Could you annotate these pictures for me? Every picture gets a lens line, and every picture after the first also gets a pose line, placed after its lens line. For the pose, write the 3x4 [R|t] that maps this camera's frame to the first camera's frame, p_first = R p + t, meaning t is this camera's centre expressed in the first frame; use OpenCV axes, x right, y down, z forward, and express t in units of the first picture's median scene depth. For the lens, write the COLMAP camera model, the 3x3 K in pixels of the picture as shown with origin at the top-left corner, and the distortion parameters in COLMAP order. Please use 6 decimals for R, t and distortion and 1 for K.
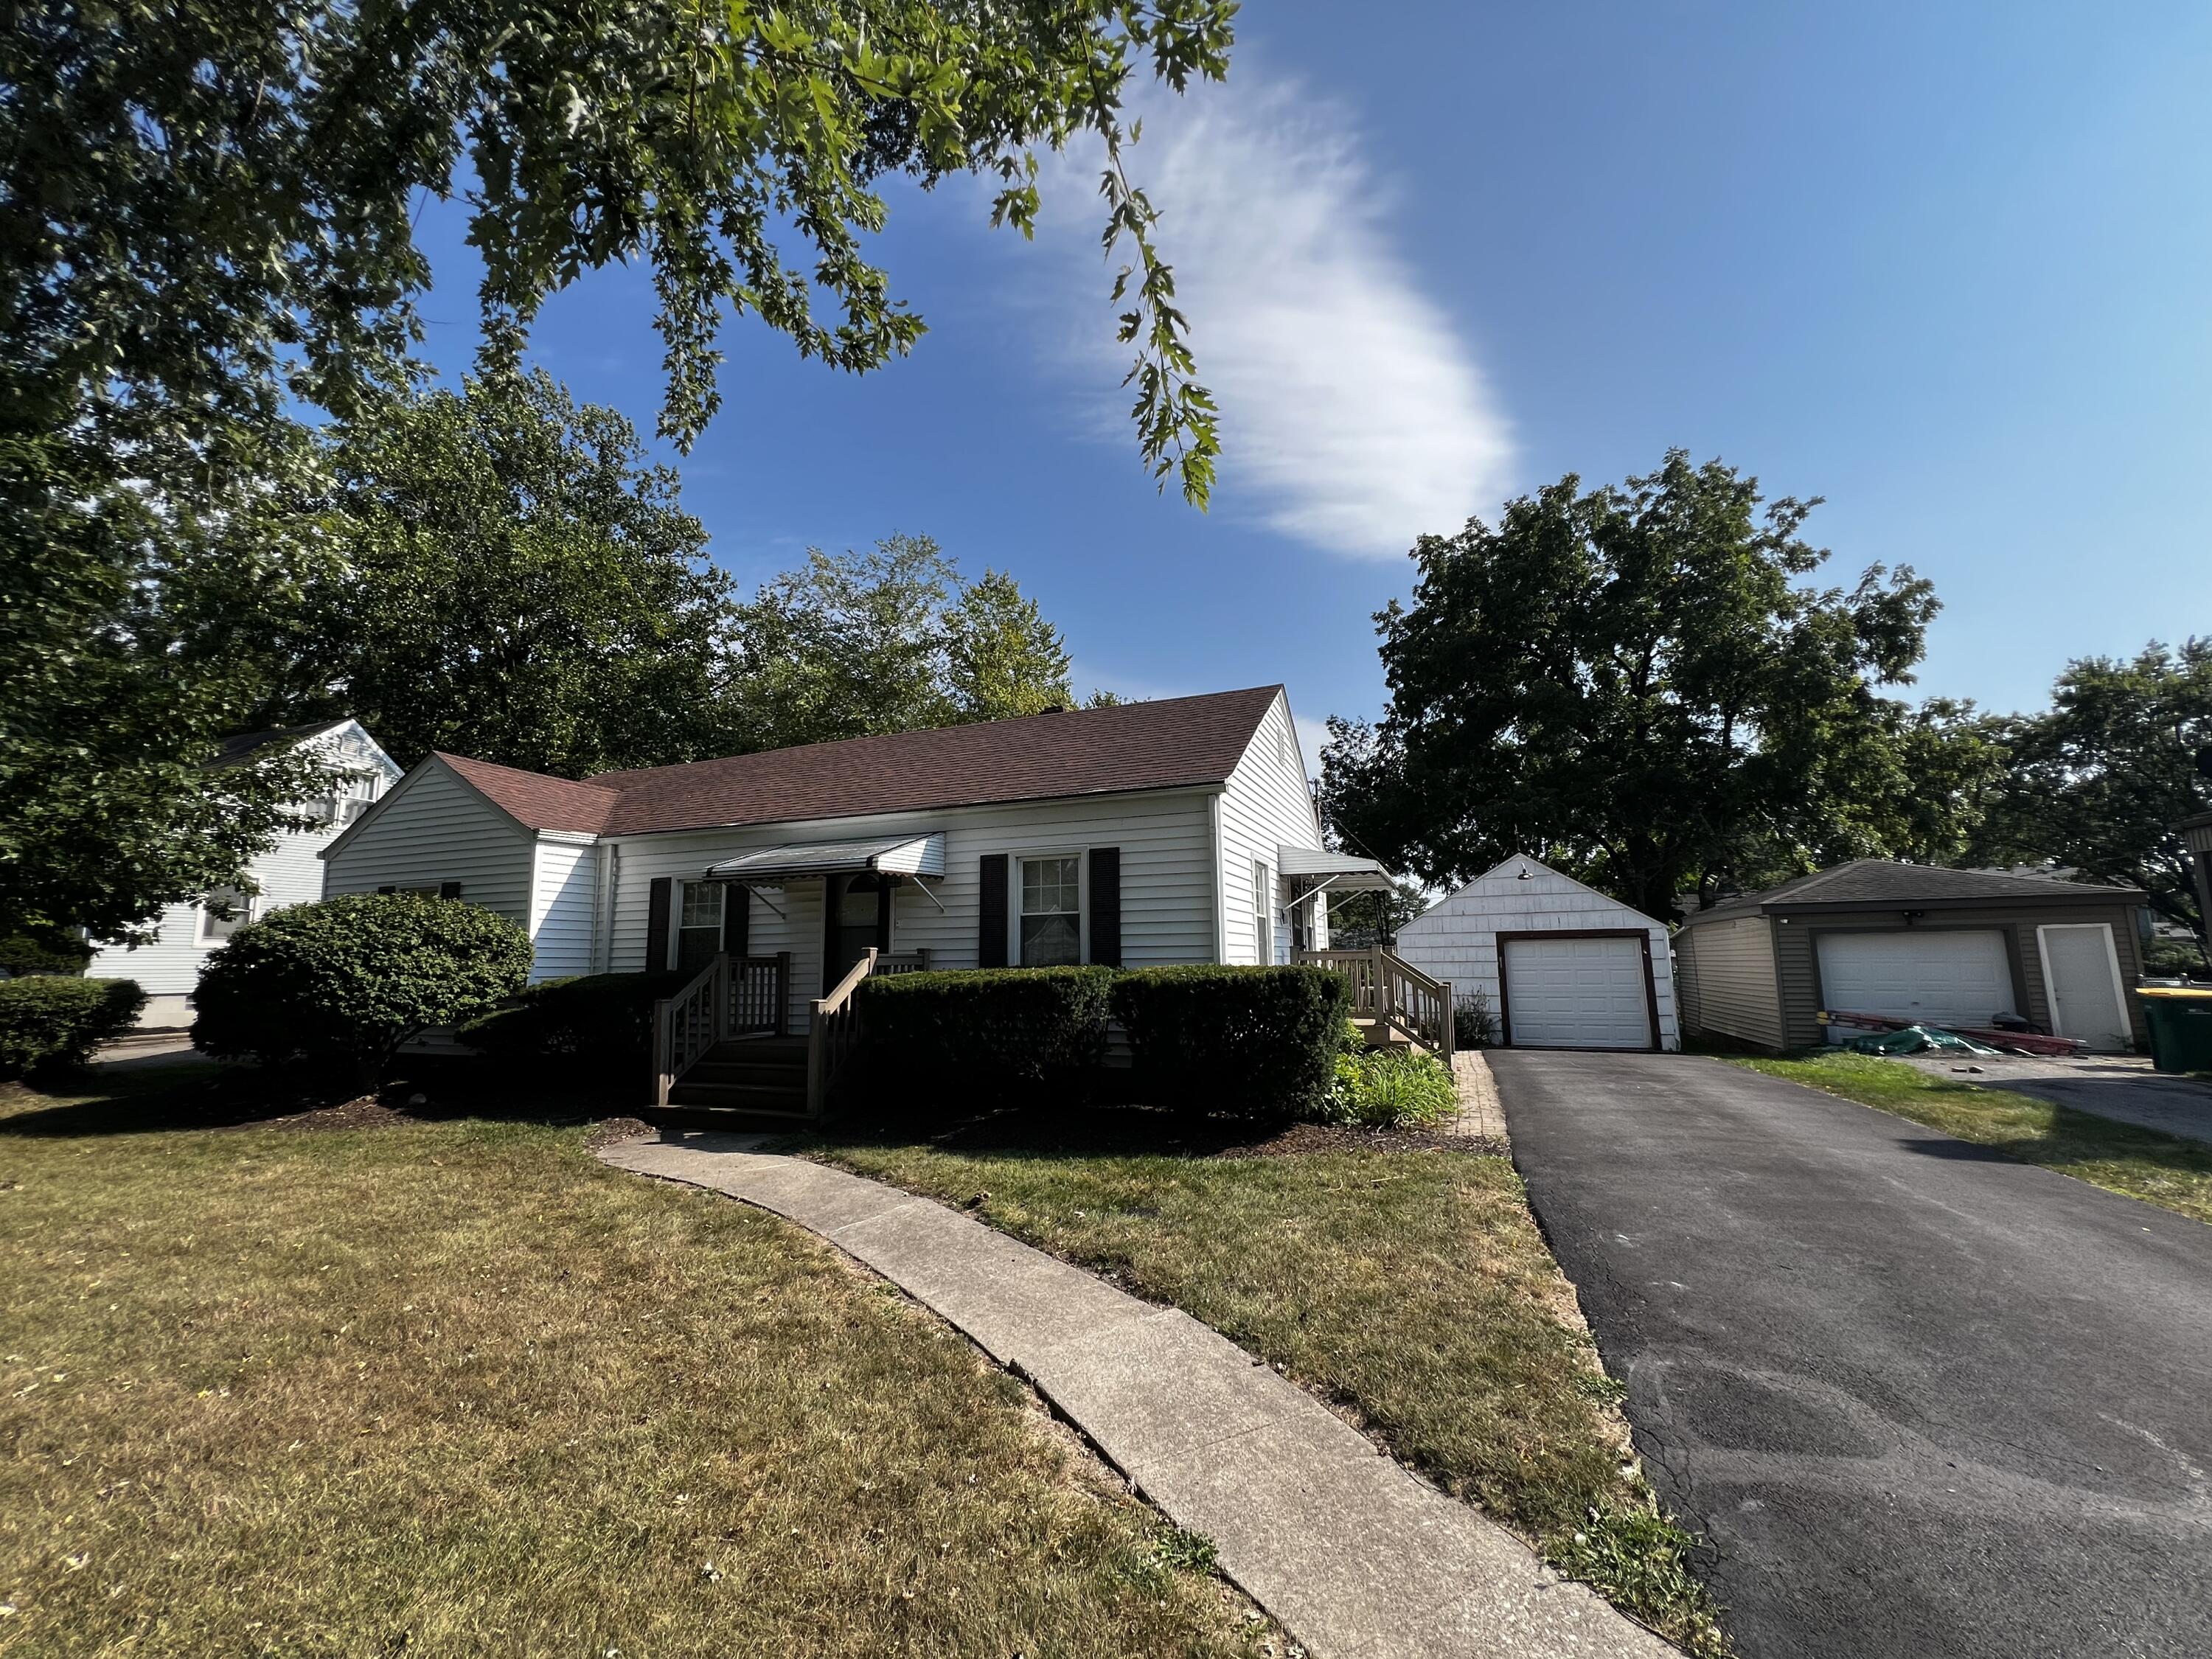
lens RADIAL K [[888.1, 0, 1111.8], [0, 888.1, 830.8], [0, 0, 1]] dist [-0.001346, 0.001670]
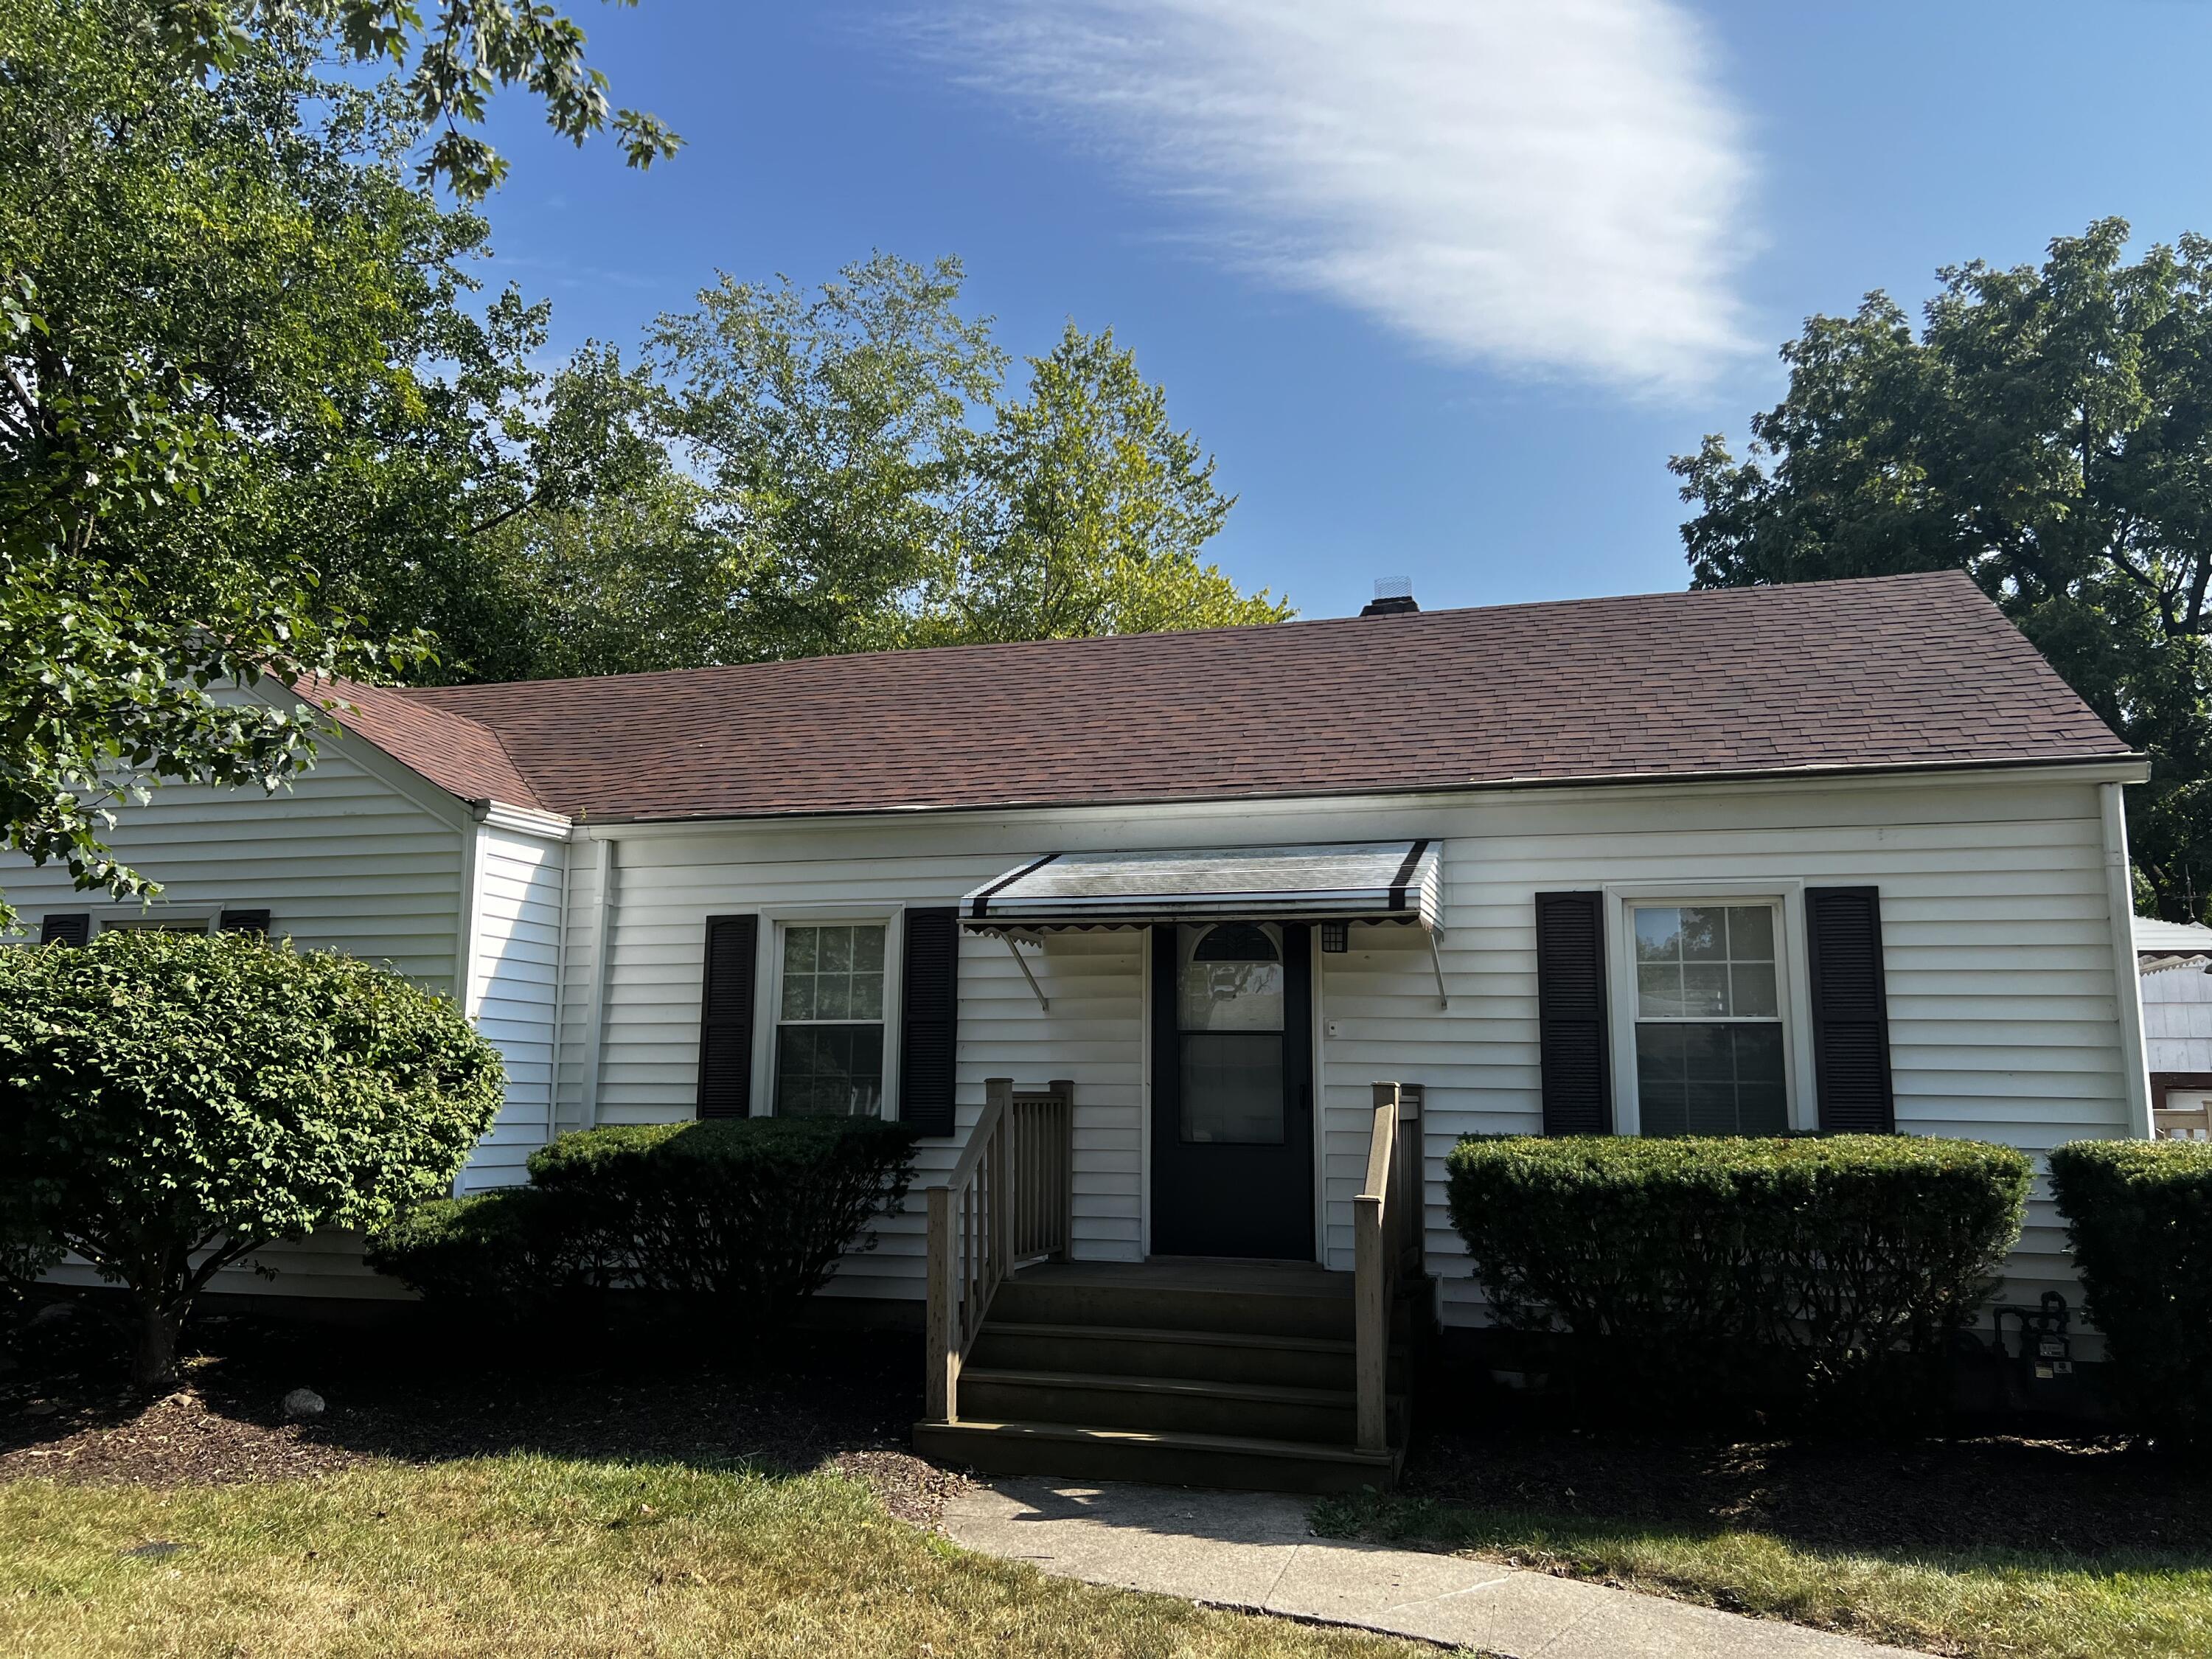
lens RADIAL K [[1663.4, 0, 1102.7], [0, 1663.4, 831.6], [0, 0, 1]] dist [0.031619, -0.013826]
pose [[0.994295, 0.039071, 0.099251, -0.444824], [-0.037991, 0.999197, -0.012751, 0.014173], [-0.099669, 0.008907, 0.994981, 0.120809]]
